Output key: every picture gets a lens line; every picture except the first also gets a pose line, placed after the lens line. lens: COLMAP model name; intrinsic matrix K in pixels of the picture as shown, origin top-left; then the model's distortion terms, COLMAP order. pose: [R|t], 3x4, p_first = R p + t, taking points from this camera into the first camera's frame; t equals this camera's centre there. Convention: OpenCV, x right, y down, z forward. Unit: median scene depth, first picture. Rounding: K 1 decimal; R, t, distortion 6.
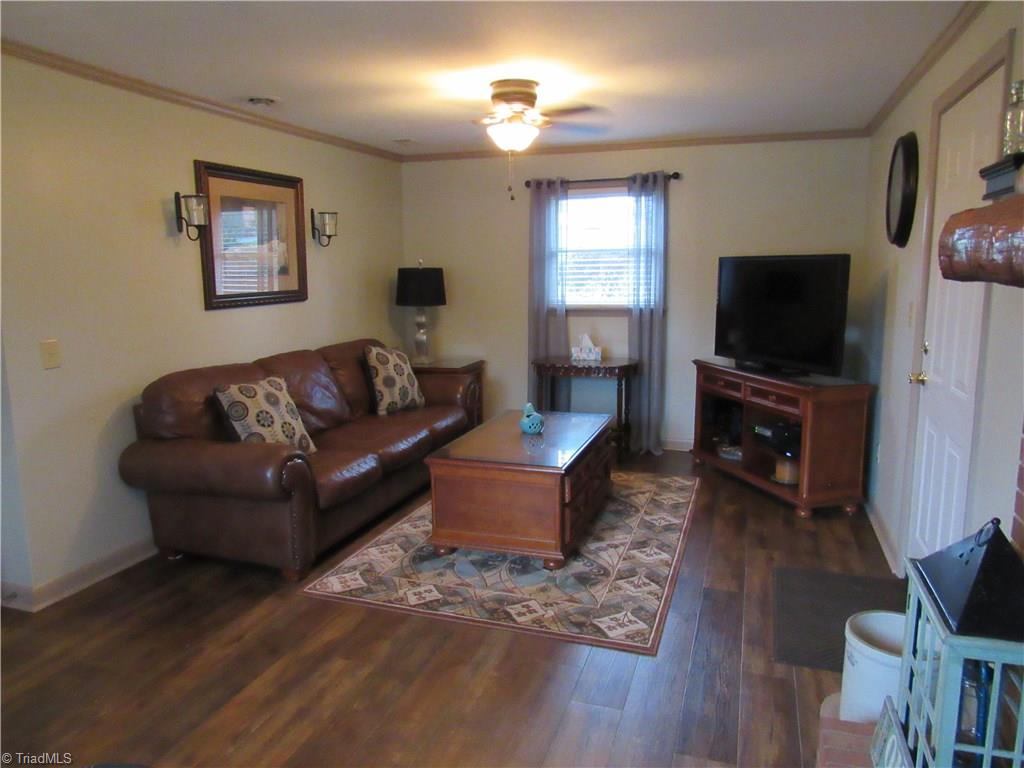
lens RADIAL K [[734.0, 0, 512.0], [0, 734.0, 384.0], [0, 0, 1]] dist [-0.026699, 0.004026]
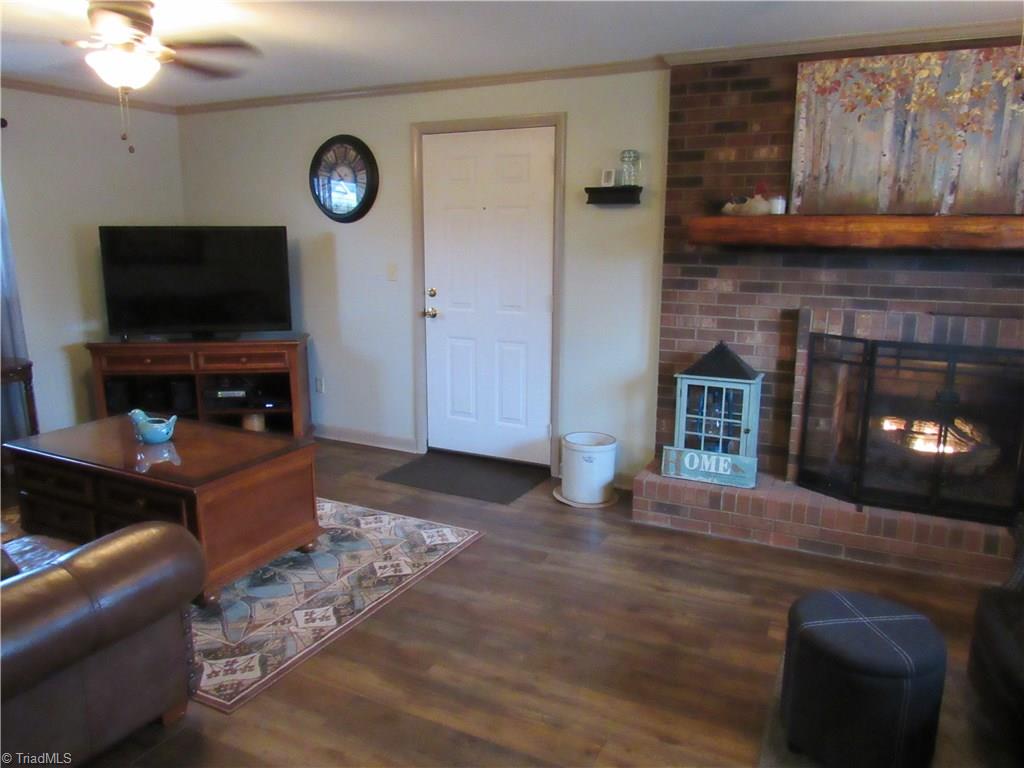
lens RADIAL K [[734.0, 0, 512.0], [0, 734.0, 384.0], [0, 0, 1]] dist [-0.026699, 0.004026]
pose [[0.147682, -0.191520, 0.970314, -0.887639], [0.154987, 0.973433, 0.168547, -0.092684], [-0.976816, 0.125495, 0.173442, 0.596448]]
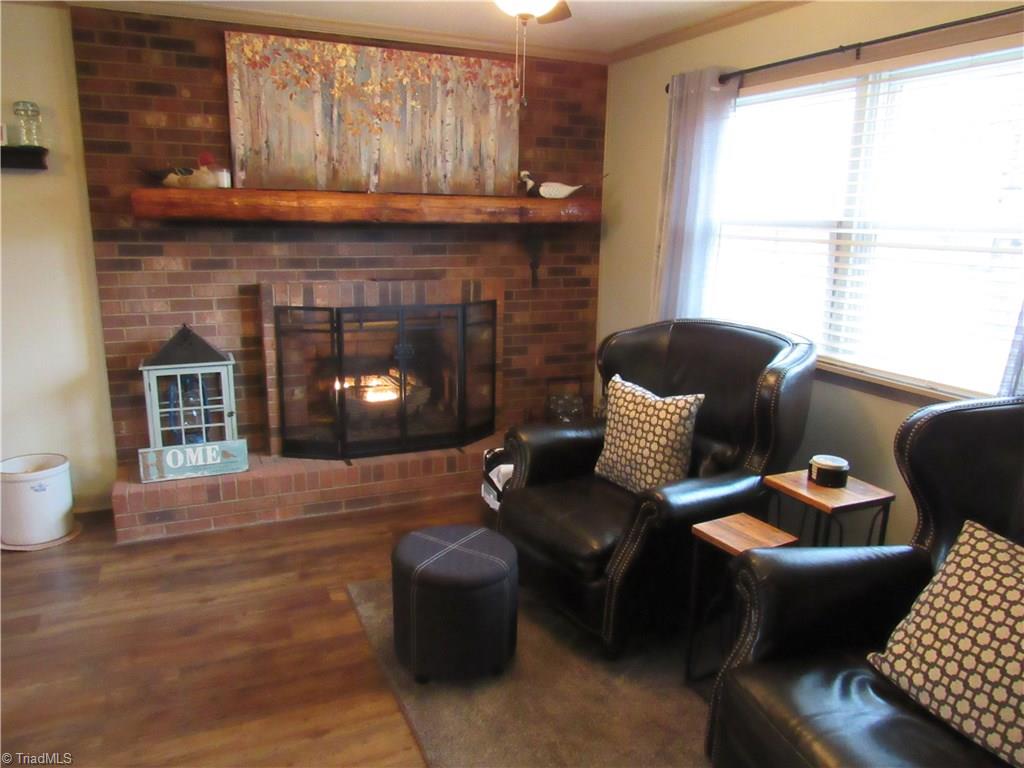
lens RADIAL K [[733.2, 0, 514.0], [0, 733.2, 385.7], [0, 0, 1]] dist [-0.027029, 0.005881]
pose [[-0.670727, -0.173126, 0.721216, -0.810207], [0.105959, 0.940037, 0.324195, -0.122908], [-0.734097, 0.293866, -0.612164, 0.792490]]
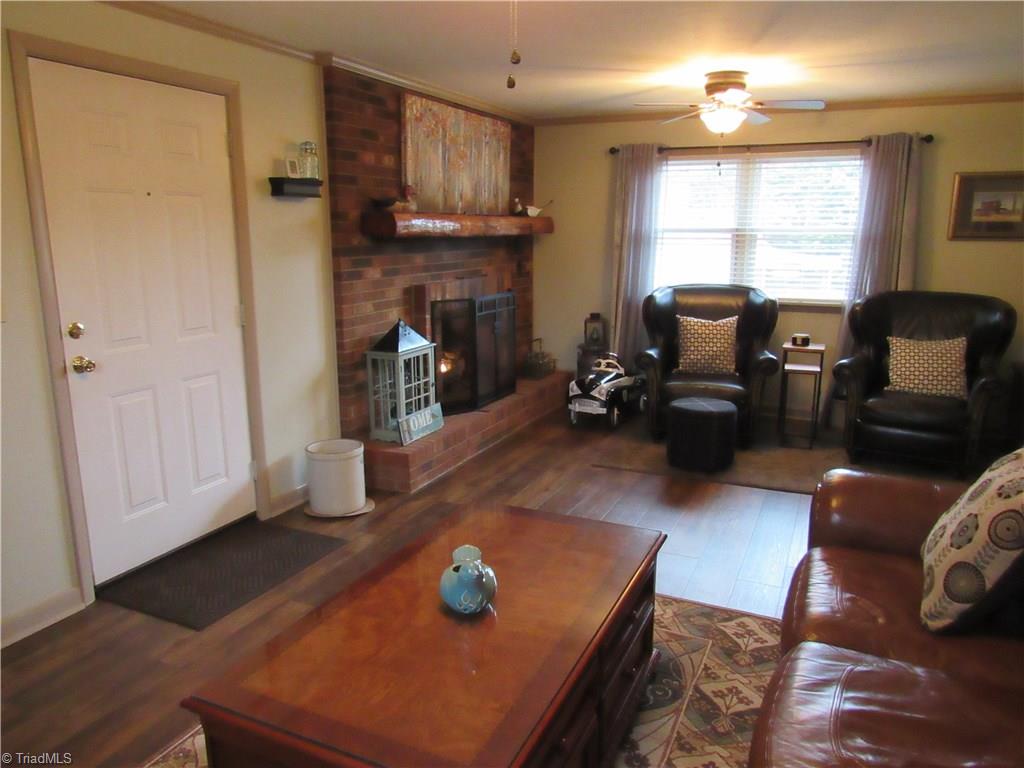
lens RADIAL K [[734.0, 0, 512.0], [0, 734.0, 384.0], [0, 0, 1]] dist [-0.026699, 0.004026]
pose [[-0.993277, -0.015758, 0.114681, -0.059520], [0.027048, 0.931672, 0.362293, -0.290649], [-0.112554, 0.362959, -0.924982, 1.759447]]
